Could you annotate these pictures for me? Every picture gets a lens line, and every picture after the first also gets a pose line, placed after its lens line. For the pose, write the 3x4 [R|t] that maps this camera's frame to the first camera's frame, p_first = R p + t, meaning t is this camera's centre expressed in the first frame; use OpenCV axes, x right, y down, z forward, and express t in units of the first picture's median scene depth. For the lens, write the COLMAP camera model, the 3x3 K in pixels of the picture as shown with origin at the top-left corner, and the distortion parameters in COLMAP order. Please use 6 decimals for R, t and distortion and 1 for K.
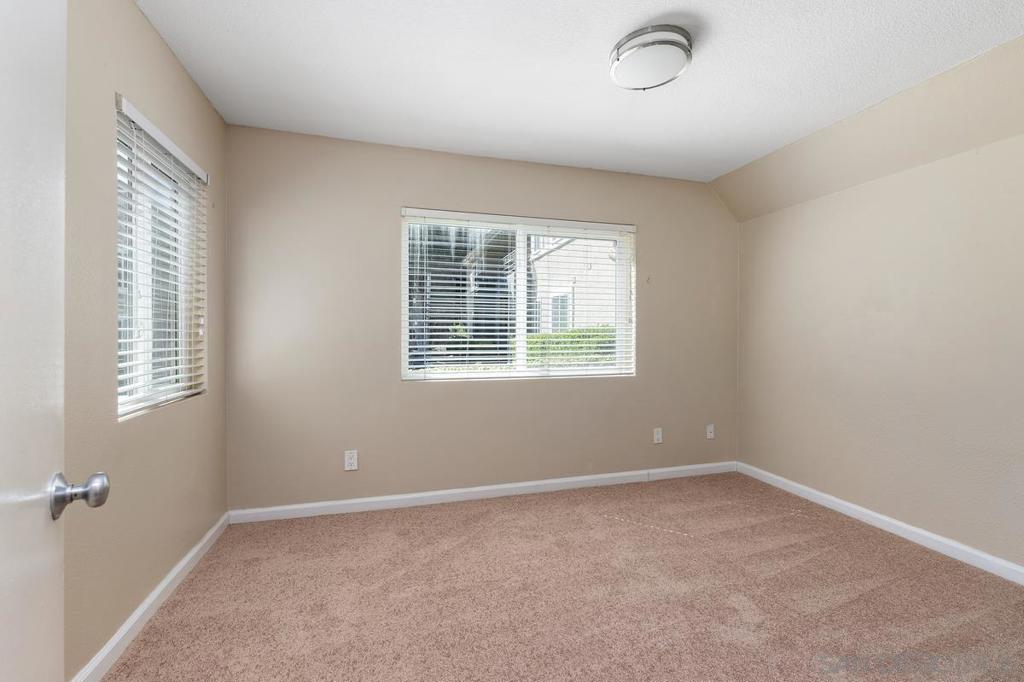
lens RADIAL K [[421.3, 0, 512.7], [0, 421.3, 325.7], [0, 0, 1]] dist [0.000730, -0.000076]
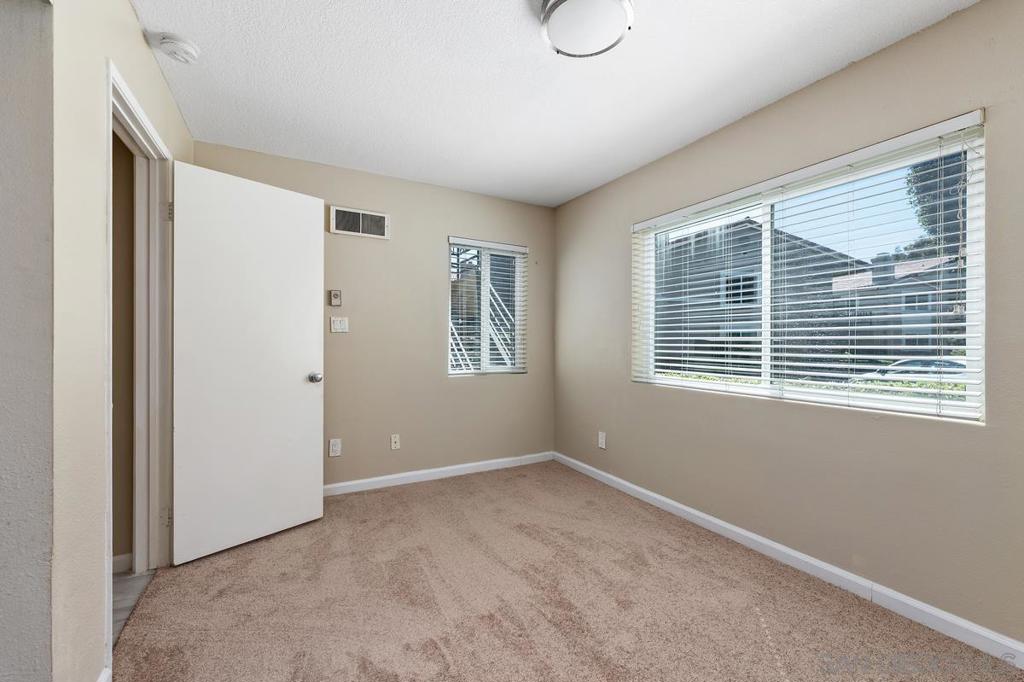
lens RADIAL K [[421.3, 0, 512.7], [0, 421.3, 325.7], [0, 0, 1]] dist [0.000730, -0.000076]
pose [[0.224175, -0.040226, -0.973718, 0.787230], [0.001622, 0.999162, -0.040904, 0.032128], [0.974548, 0.007591, 0.224052, 0.462527]]
